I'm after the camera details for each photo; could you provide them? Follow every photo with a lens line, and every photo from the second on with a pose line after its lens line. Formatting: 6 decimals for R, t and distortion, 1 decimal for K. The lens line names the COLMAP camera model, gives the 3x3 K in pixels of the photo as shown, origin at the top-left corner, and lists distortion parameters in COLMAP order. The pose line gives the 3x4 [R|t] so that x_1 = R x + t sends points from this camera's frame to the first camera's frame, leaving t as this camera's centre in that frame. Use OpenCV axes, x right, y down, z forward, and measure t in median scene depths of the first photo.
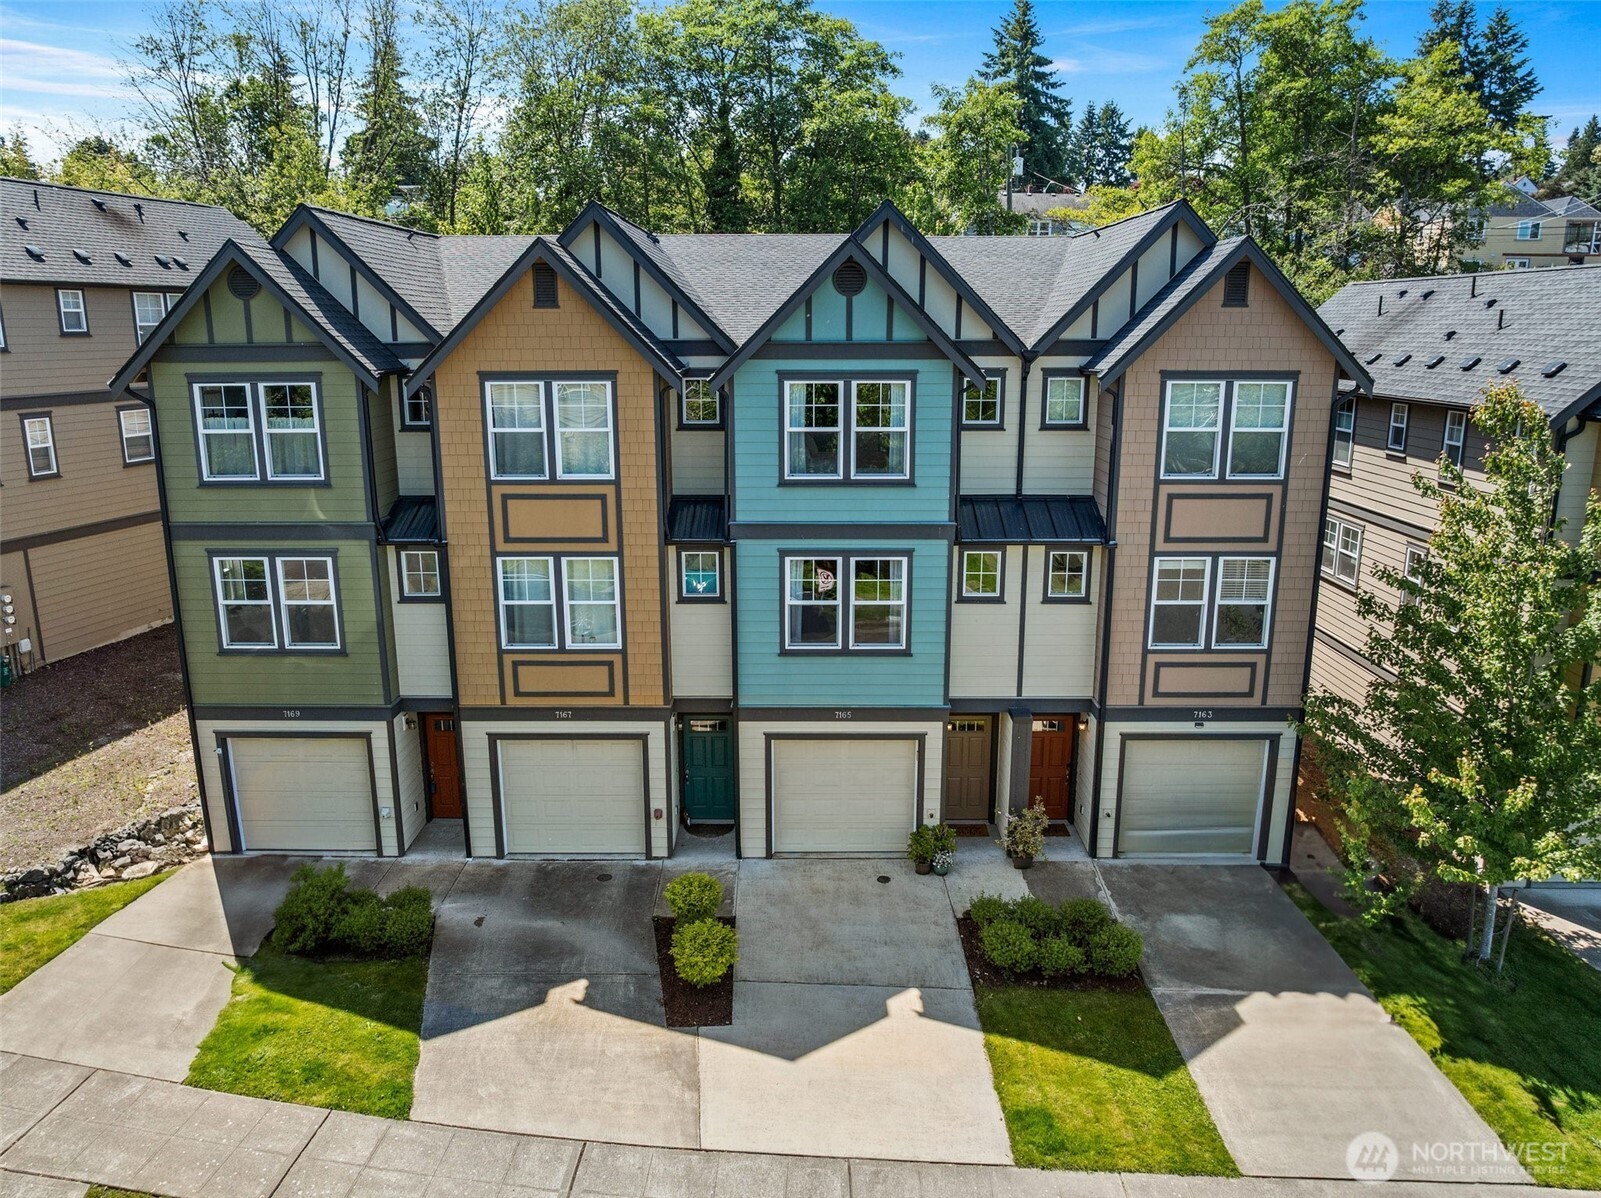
lens RADIAL K [[1126.5, 0, 797.8], [0, 1126.5, 599.5], [0, 0, 1]] dist [-0.034375, 0.004315]
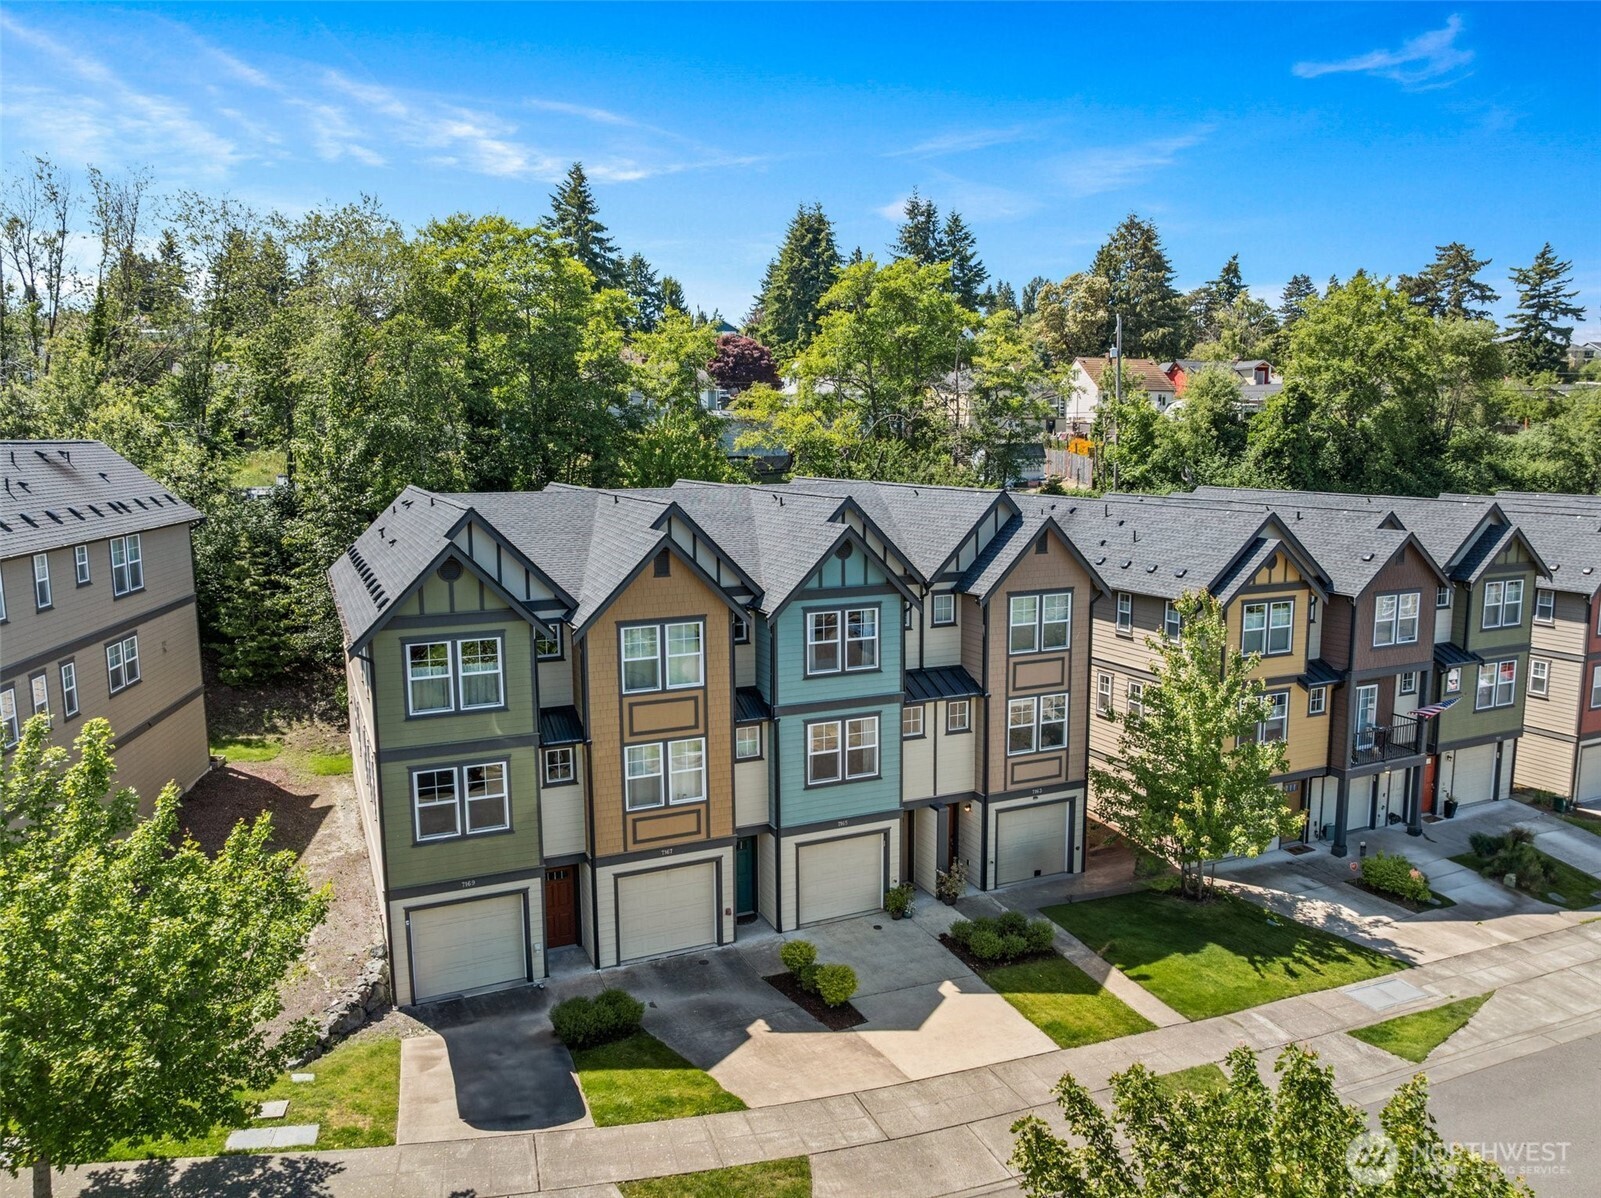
lens RADIAL K [[1126.5, 0, 799.2], [0, 1126.5, 604.6], [0, 0, 1]] dist [-0.034375, 0.004315]
pose [[0.908031, -0.066231, 0.413633, -0.640279], [0.103796, 0.992203, -0.068987, -0.094936], [-0.405839, 0.105575, 0.907826, -0.402001]]
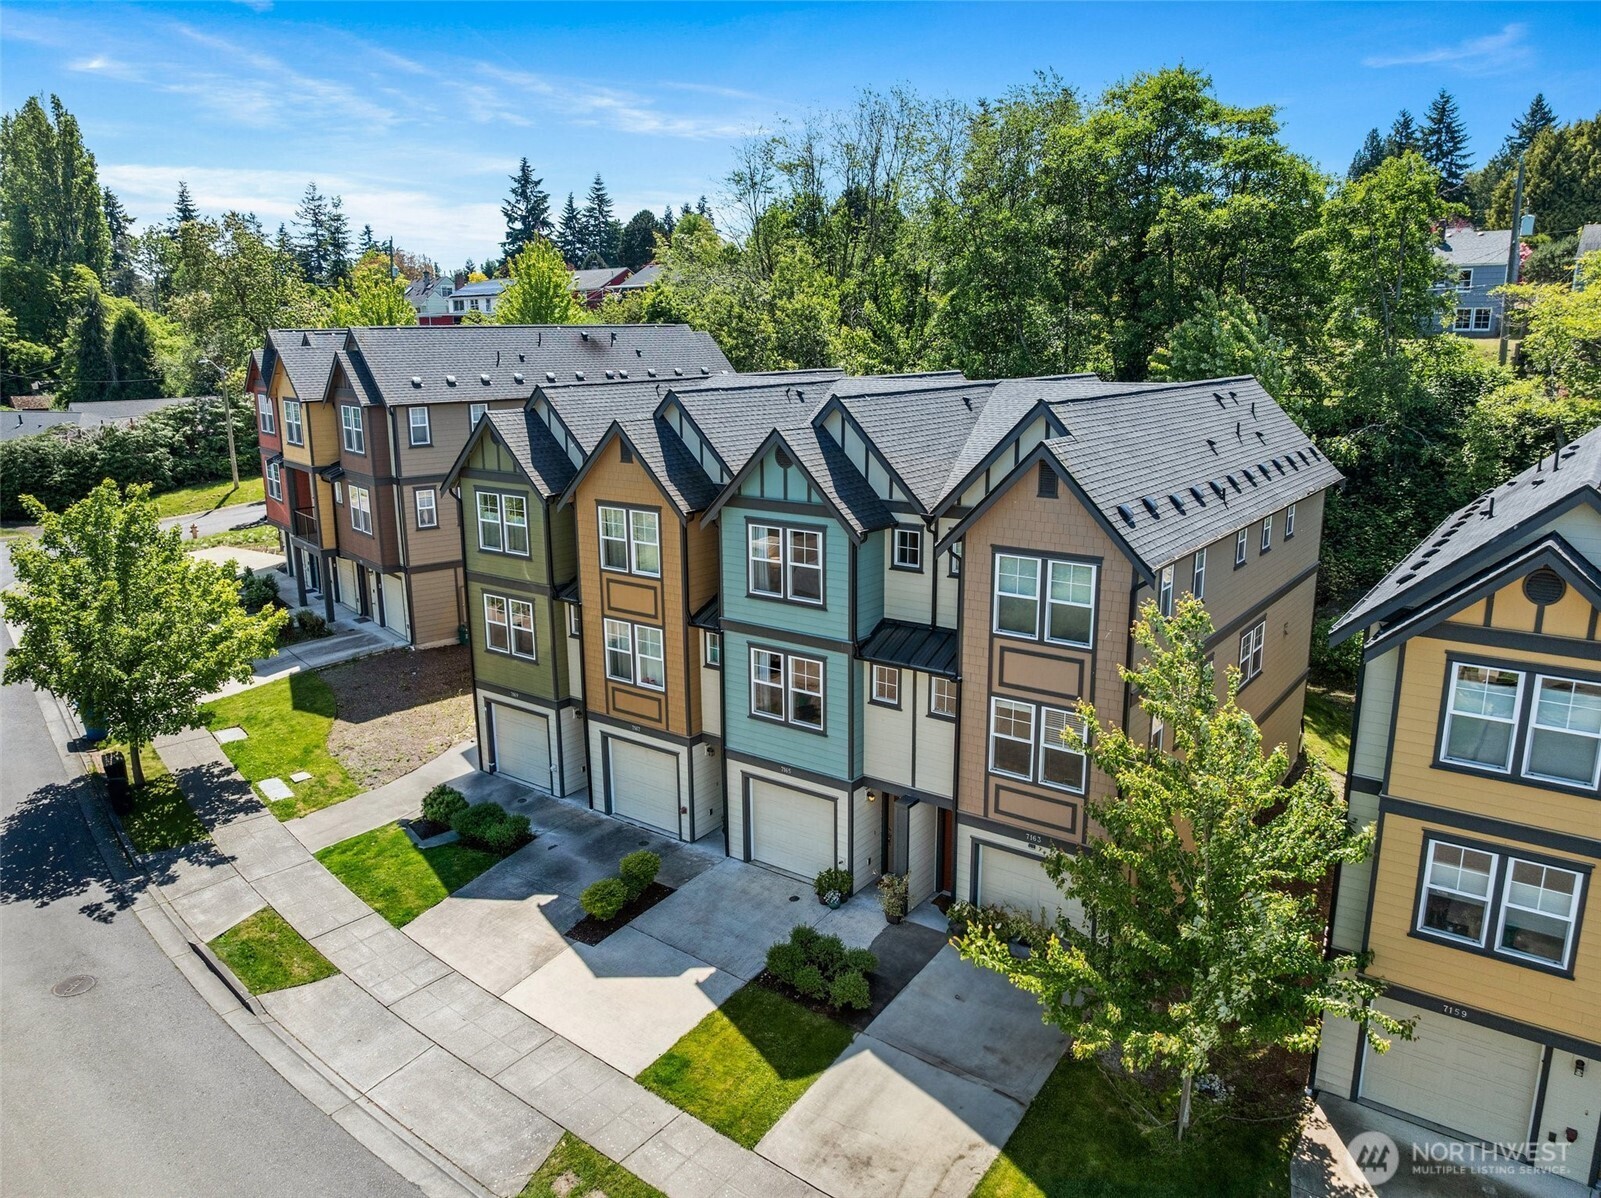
lens RADIAL K [[1126.5, 0, 798.1], [0, 1126.5, 588.5], [0, 0, 1]] dist [-0.034375, 0.004315]
pose [[0.804846, 0.126261, -0.579897, 0.821833], [-0.131367, 0.990771, 0.033396, -0.162329], [0.578762, 0.049301, 0.814005, -0.095606]]
